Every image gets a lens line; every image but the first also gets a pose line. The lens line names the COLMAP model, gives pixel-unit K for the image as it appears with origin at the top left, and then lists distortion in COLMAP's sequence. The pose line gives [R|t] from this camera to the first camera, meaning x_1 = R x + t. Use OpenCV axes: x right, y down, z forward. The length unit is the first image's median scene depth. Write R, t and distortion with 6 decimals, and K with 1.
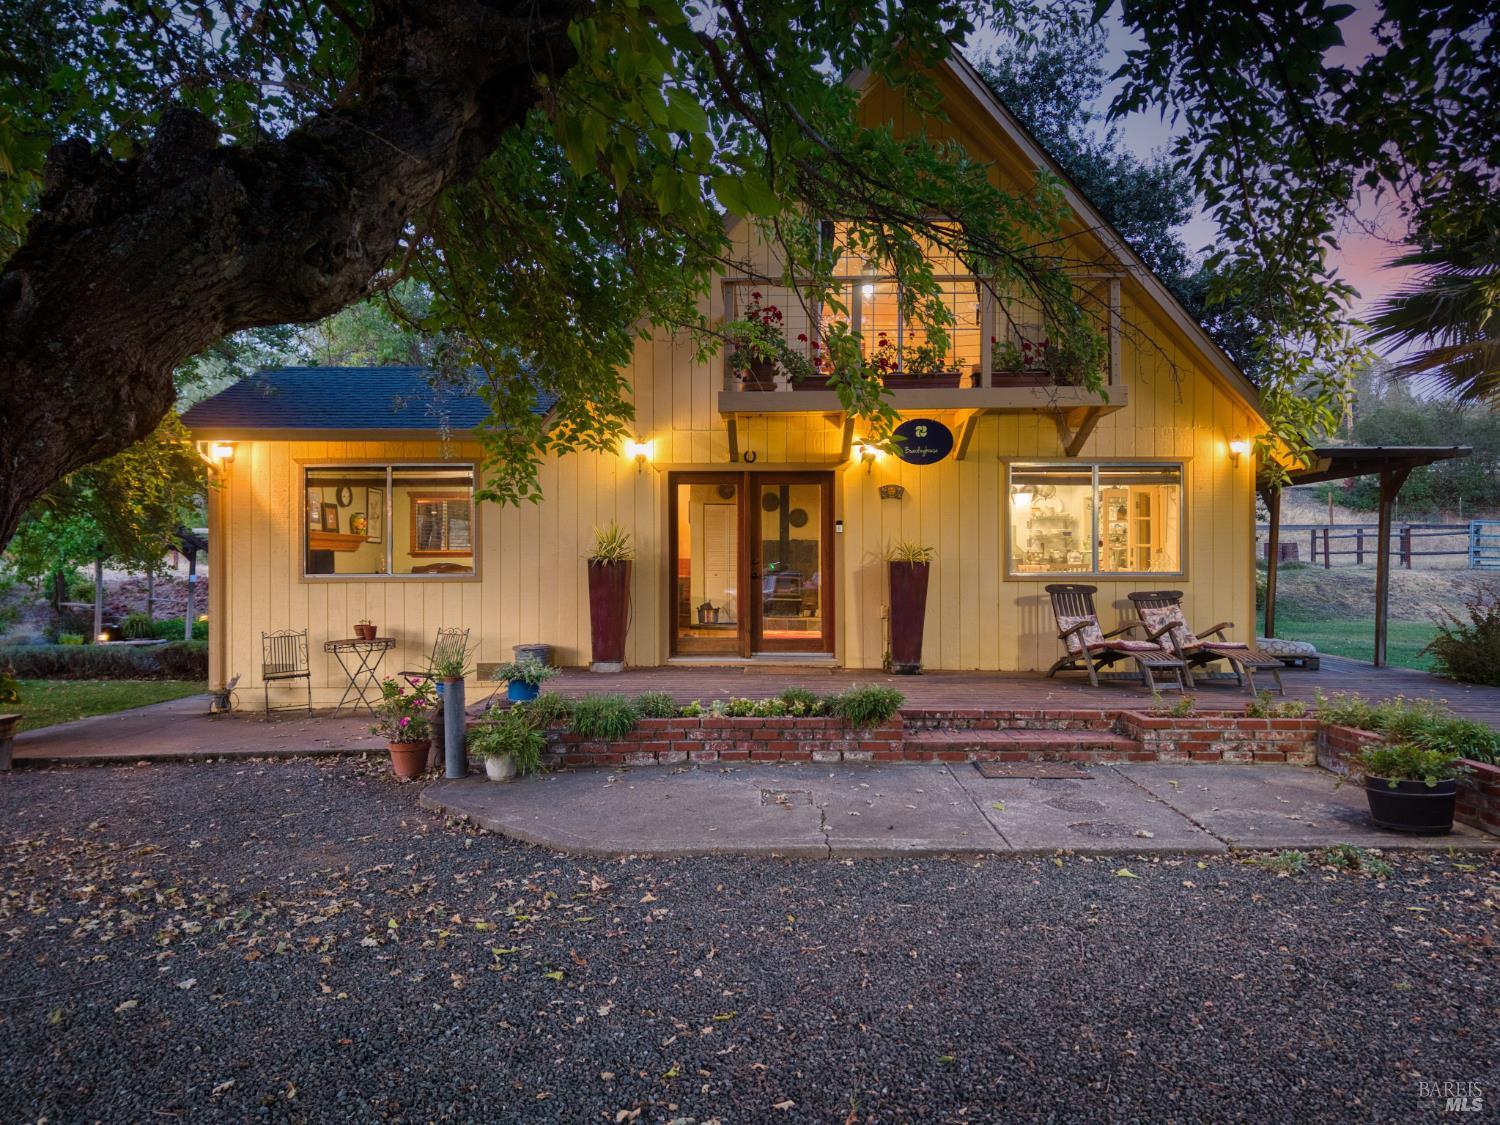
lens RADIAL K [[998.7, 0, 741.7], [0, 998.7, 556.8], [0, 0, 1]] dist [0.014762, -0.001385]
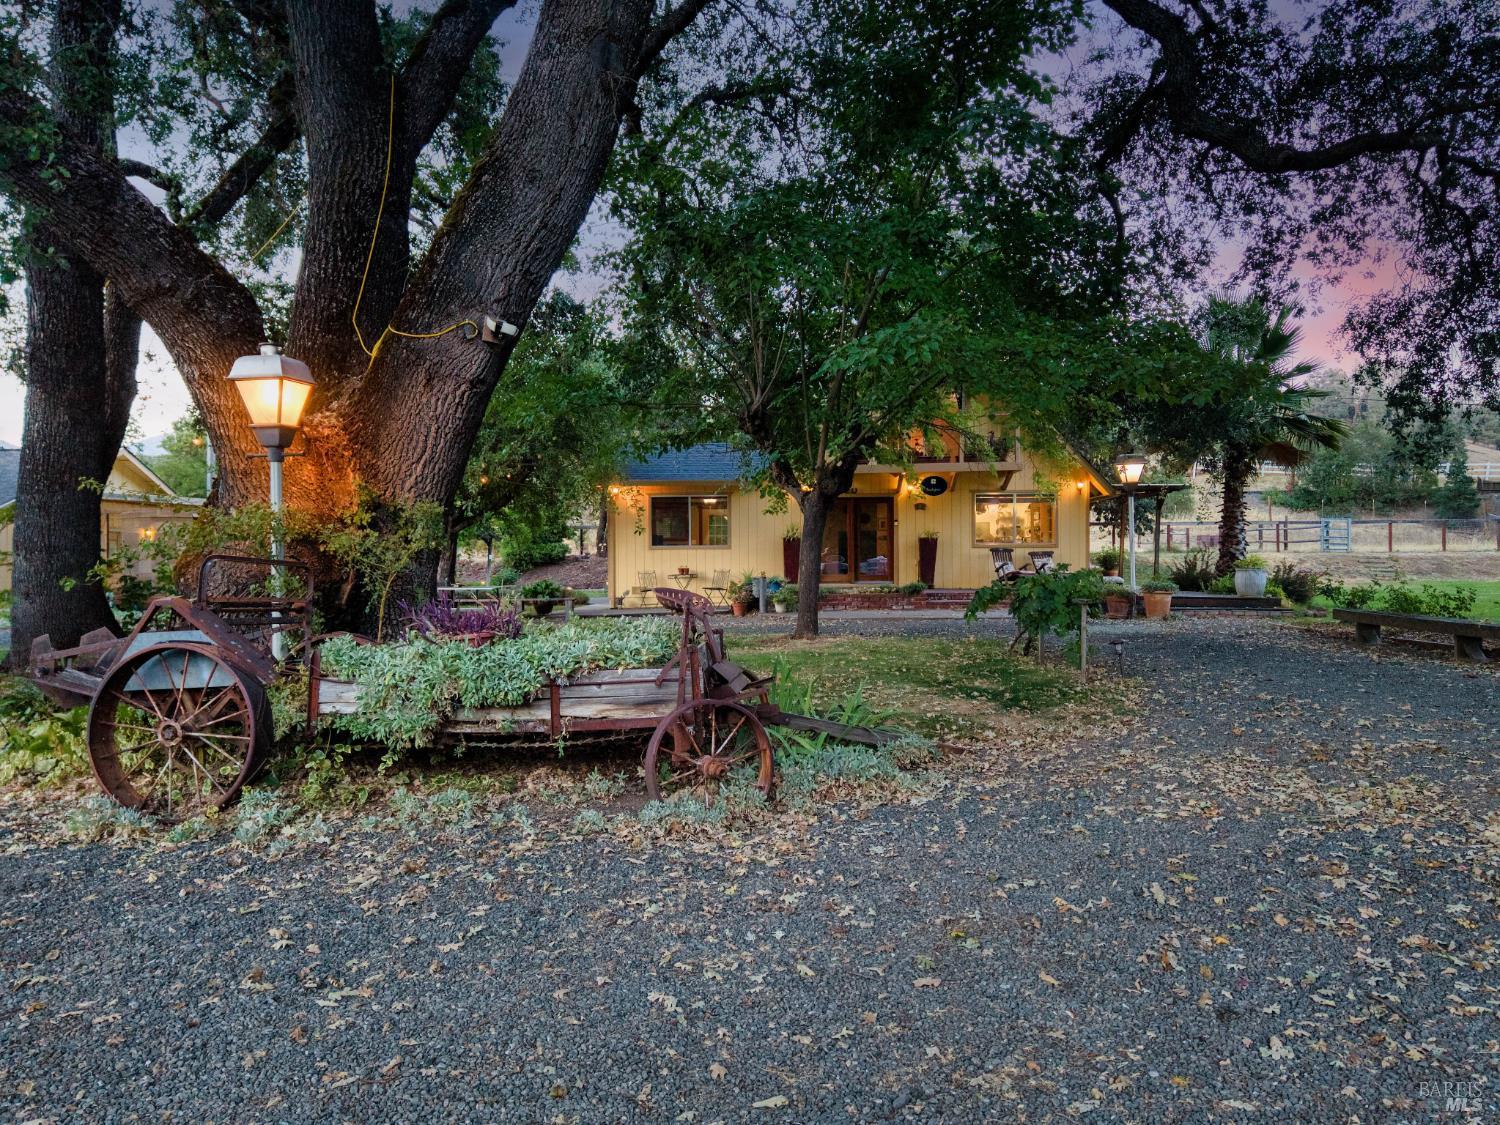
lens RADIAL K [[998.7, 0, 742.2], [0, 998.7, 561.2], [0, 0, 1]] dist [0.014762, -0.001385]
pose [[0.999799, -0.002277, -0.019900, -0.199615], [0.002385, 0.999983, 0.005395, 0.042662], [0.019887, -0.005441, 0.999787, -1.213030]]
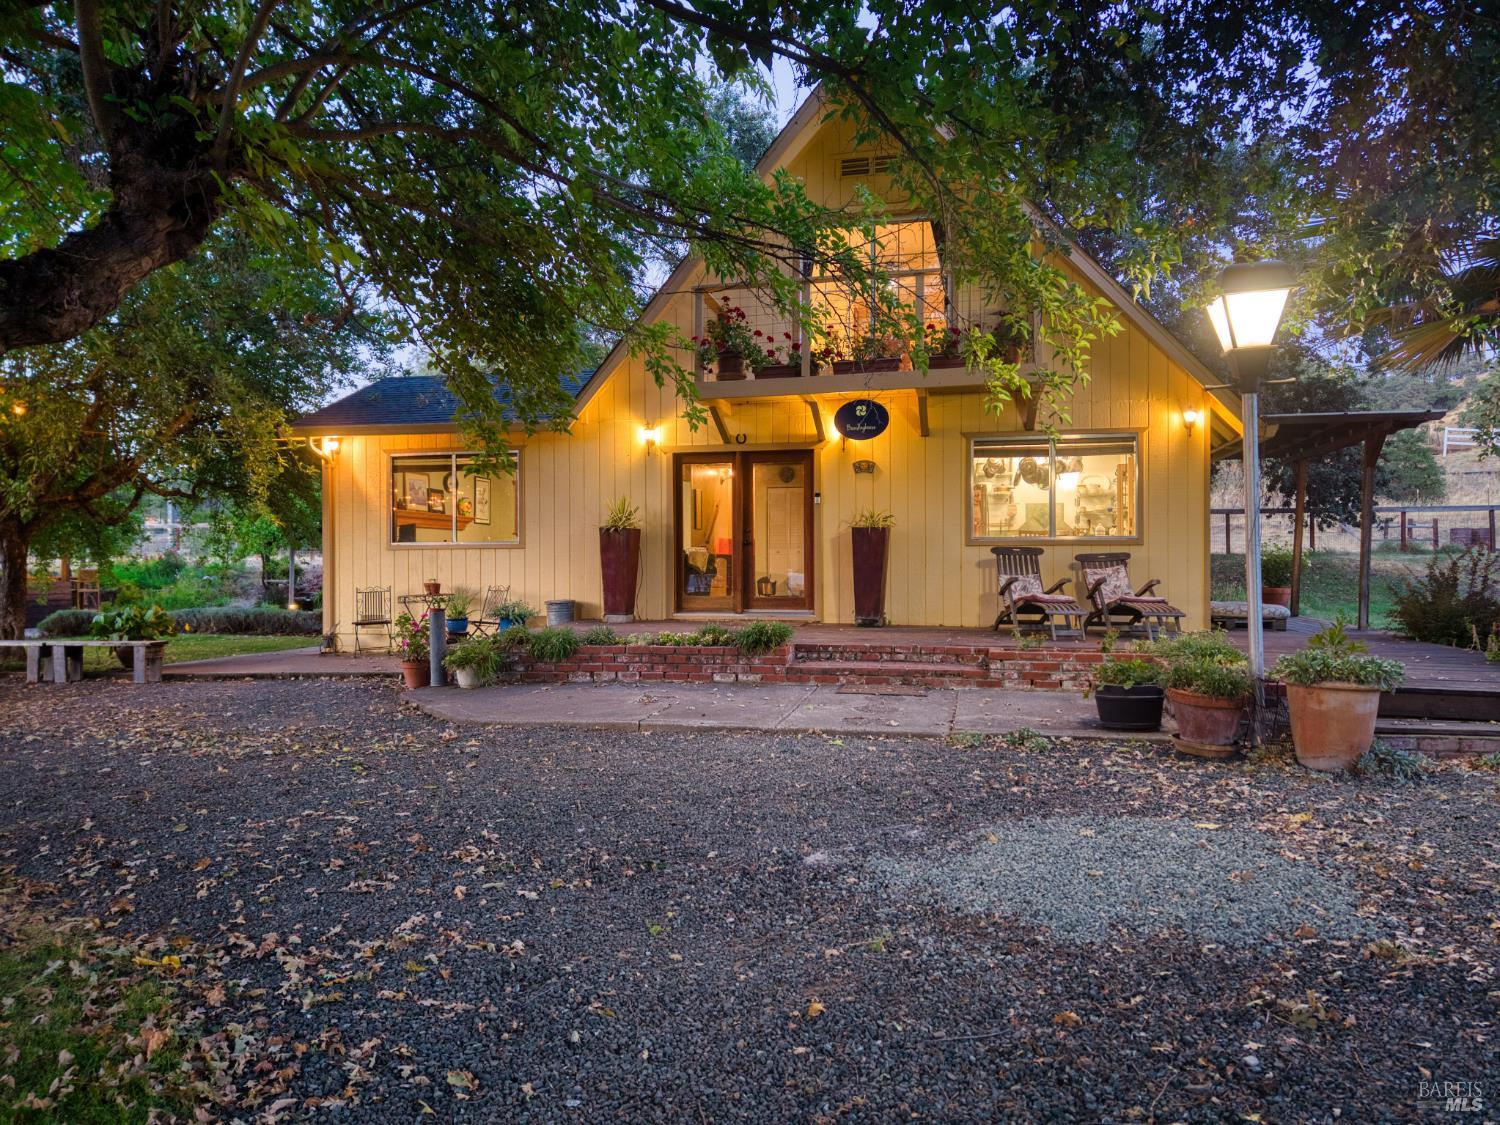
lens RADIAL K [[998.7, 0, 747.7], [0, 998.7, 564.6], [0, 0, 1]] dist [0.014762, -0.001385]
pose [[0.979840, -0.001216, -0.199779, 0.255002], [0.002894, 0.999963, 0.008108, 0.037169], [0.199762, -0.008522, 0.979807, -0.132964]]
